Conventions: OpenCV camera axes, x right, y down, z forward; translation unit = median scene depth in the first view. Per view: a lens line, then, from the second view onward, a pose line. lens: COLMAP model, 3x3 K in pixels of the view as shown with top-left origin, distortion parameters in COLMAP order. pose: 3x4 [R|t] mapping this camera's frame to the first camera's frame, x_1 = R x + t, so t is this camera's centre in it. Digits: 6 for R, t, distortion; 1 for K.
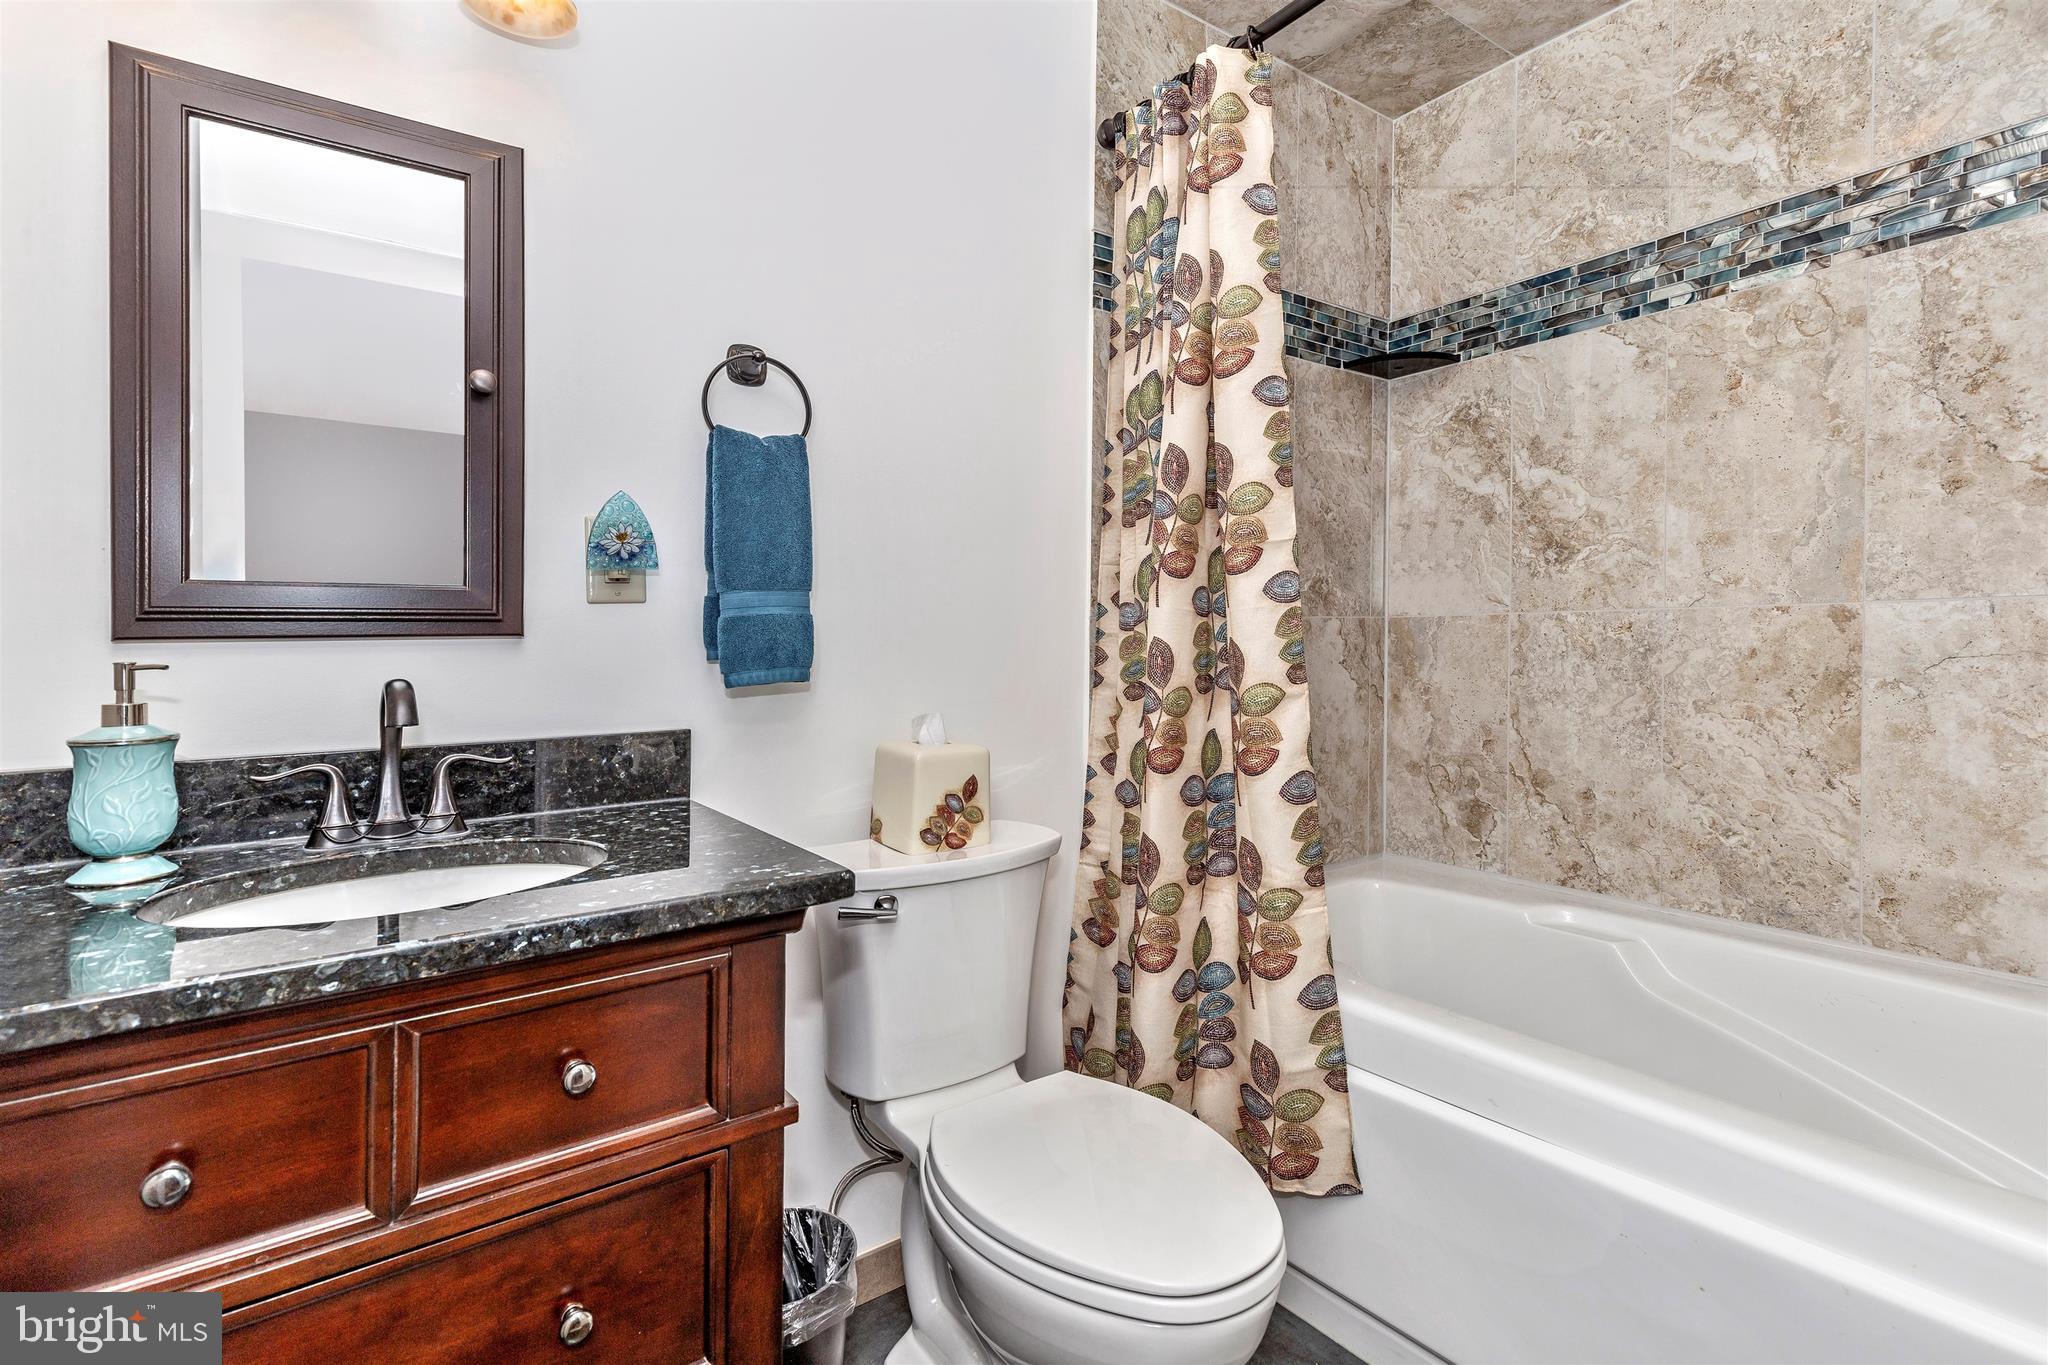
lens RADIAL K [[948.5, 0, 988.7], [0, 948.5, 668.3], [0, 0, 1]] dist [0.011020, -0.002581]
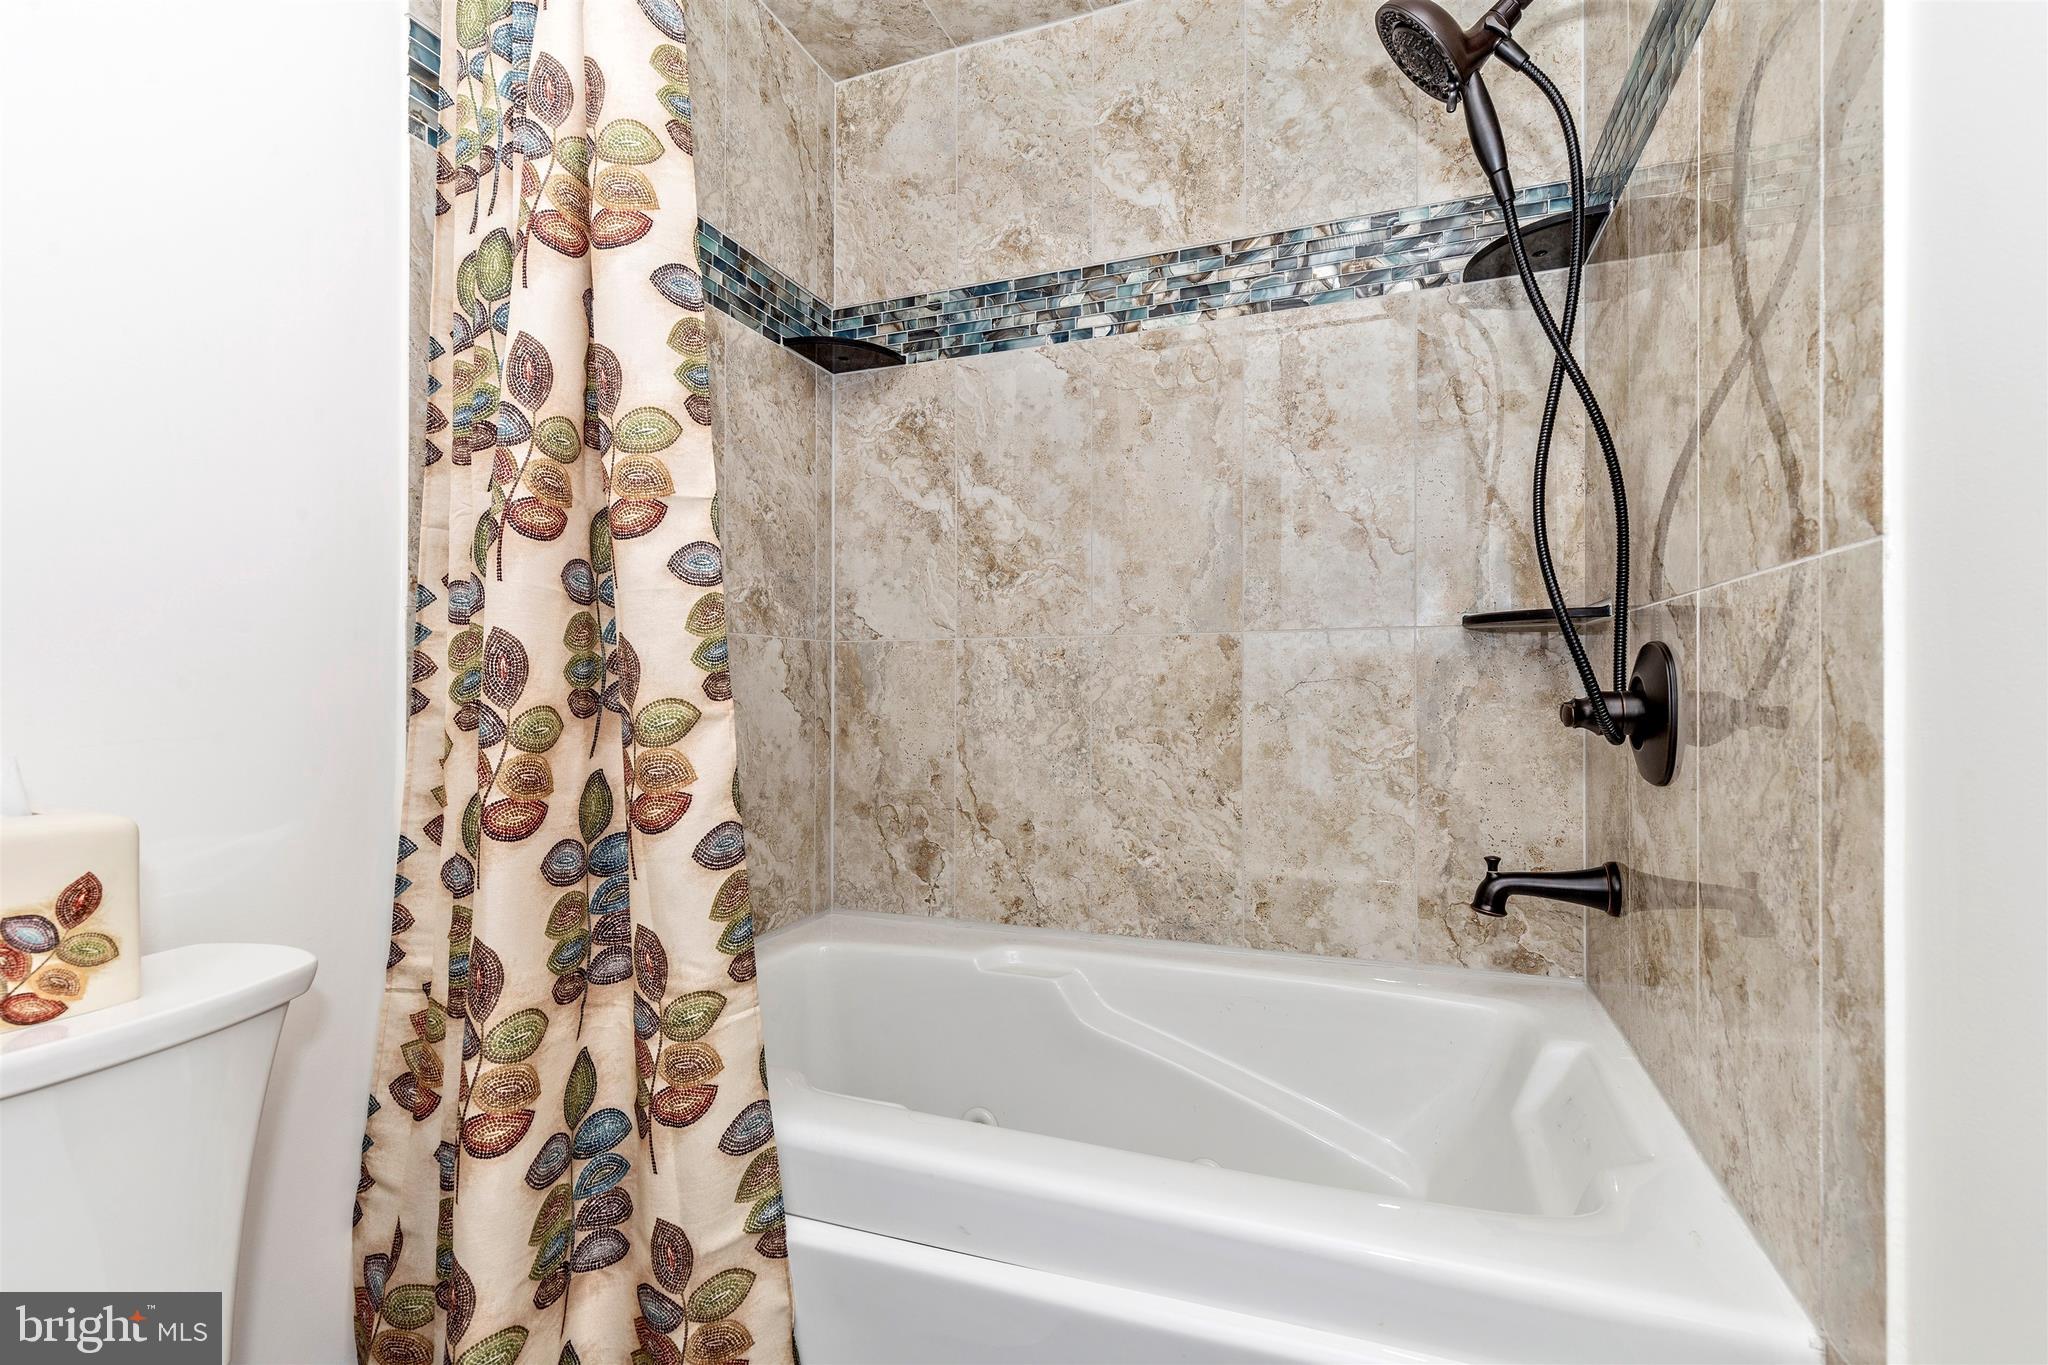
lens RADIAL K [[948.5, 0, 1008.2], [0, 948.5, 707.5], [0, 0, 1]] dist [0.011020, -0.002581]
pose [[0.836185, -0.000002, 0.548447, 0.098196], [0.007669, 0.999902, -0.011689, 0.026829], [-0.548394, 0.013980, 0.836104, 0.240279]]
